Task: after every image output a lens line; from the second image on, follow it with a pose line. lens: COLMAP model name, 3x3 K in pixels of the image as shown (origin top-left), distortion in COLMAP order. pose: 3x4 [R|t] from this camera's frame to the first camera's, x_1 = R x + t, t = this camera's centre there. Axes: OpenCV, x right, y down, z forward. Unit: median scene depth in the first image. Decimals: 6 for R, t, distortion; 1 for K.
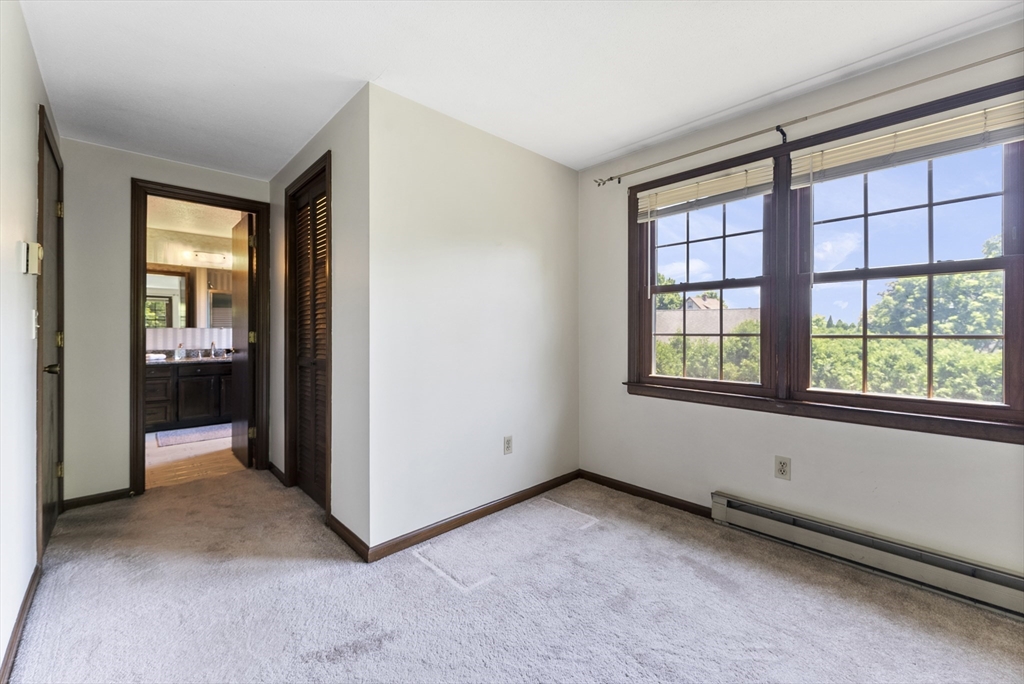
lens RADIAL K [[412.1, 0, 516.0], [0, 412.1, 339.1], [0, 0, 1]] dist [0.001710, 0.000059]
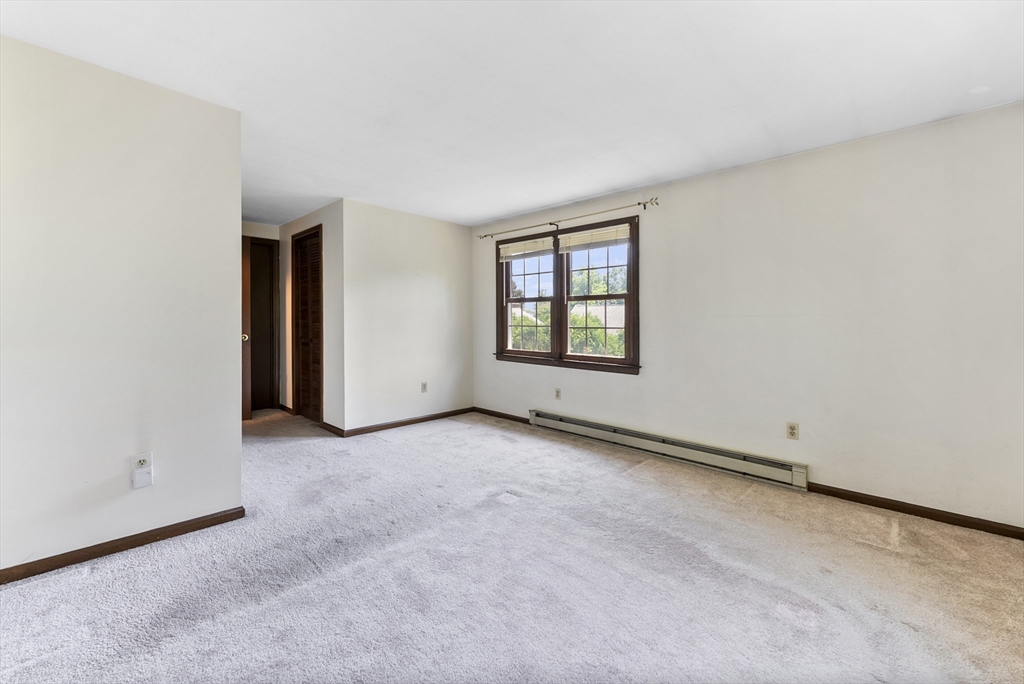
lens RADIAL K [[425.8, 0, 522.7], [0, 425.8, 347.9], [0, 0, 1]] dist [0.001287, 0.000033]
pose [[0.998484, 0.008121, 0.054432, 0.339376], [-0.010170, 0.999246, 0.037465, 0.015752], [-0.054087, -0.037962, 0.997814, -0.947744]]
